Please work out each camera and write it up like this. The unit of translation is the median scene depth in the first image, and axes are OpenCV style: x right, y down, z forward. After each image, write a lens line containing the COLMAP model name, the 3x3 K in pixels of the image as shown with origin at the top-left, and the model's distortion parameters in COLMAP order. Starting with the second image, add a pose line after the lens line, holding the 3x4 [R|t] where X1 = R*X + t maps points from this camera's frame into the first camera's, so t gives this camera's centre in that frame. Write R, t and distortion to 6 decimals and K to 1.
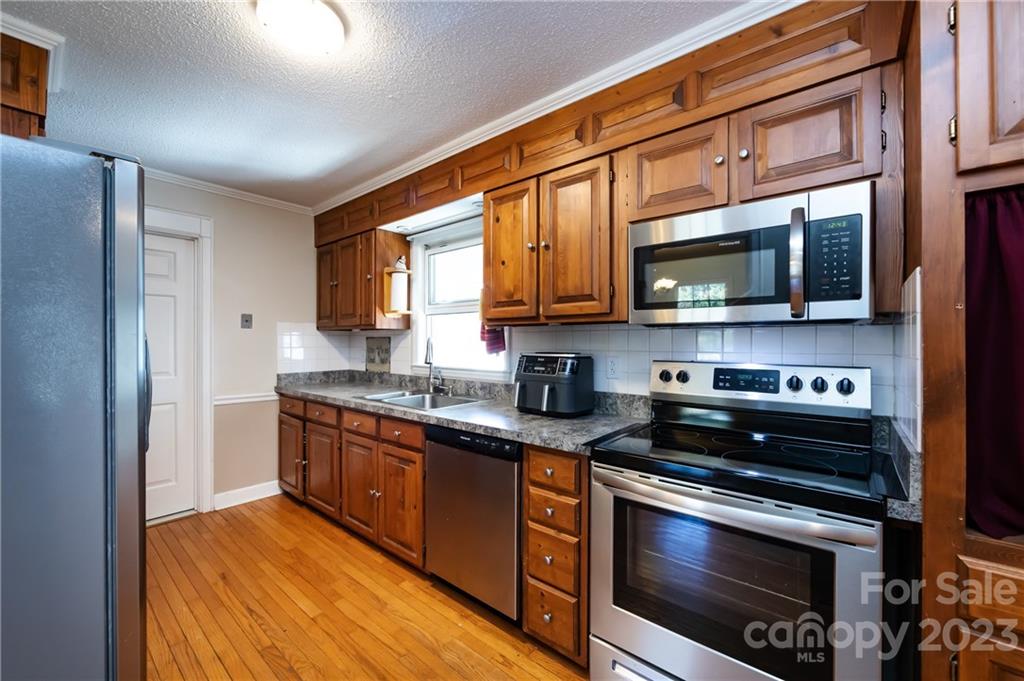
lens RADIAL K [[401.6, 0, 515.3], [0, 401.6, 342.2], [0, 0, 1]] dist [-0.001375, -0.000032]
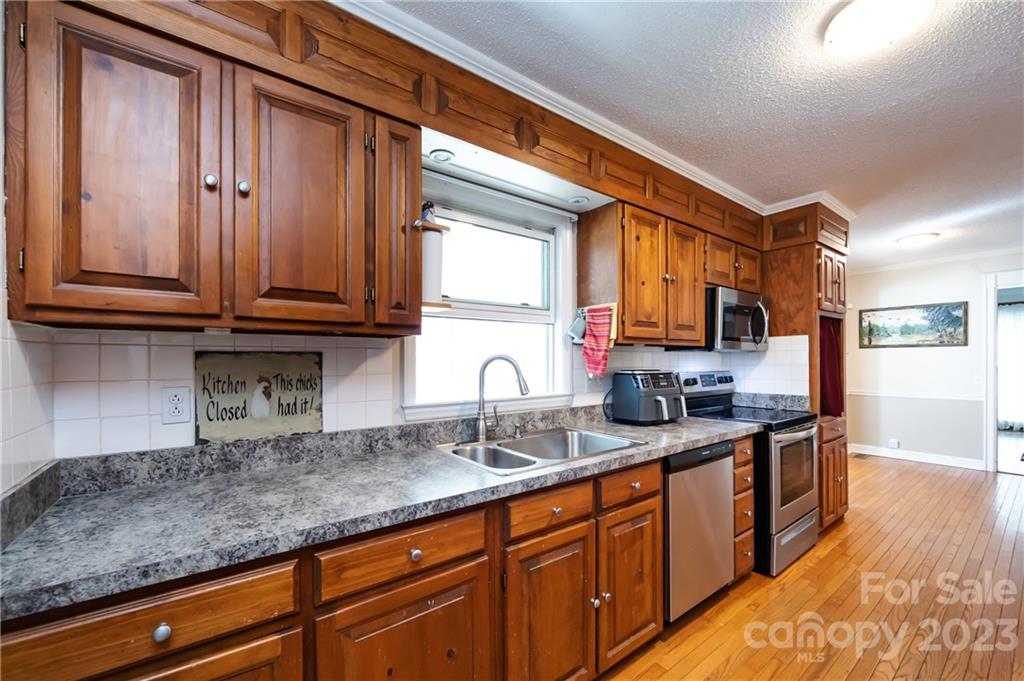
lens RADIAL K [[409.8, 0, 534.7], [0, 409.8, 357.4], [0, 0, 1]] dist [-0.000915, -0.000151]
pose [[0.211610, -0.003044, 0.977349, -1.078433], [-0.001010, 0.999994, 0.003333, -0.013061], [-0.977354, -0.001692, 0.211606, 1.025040]]
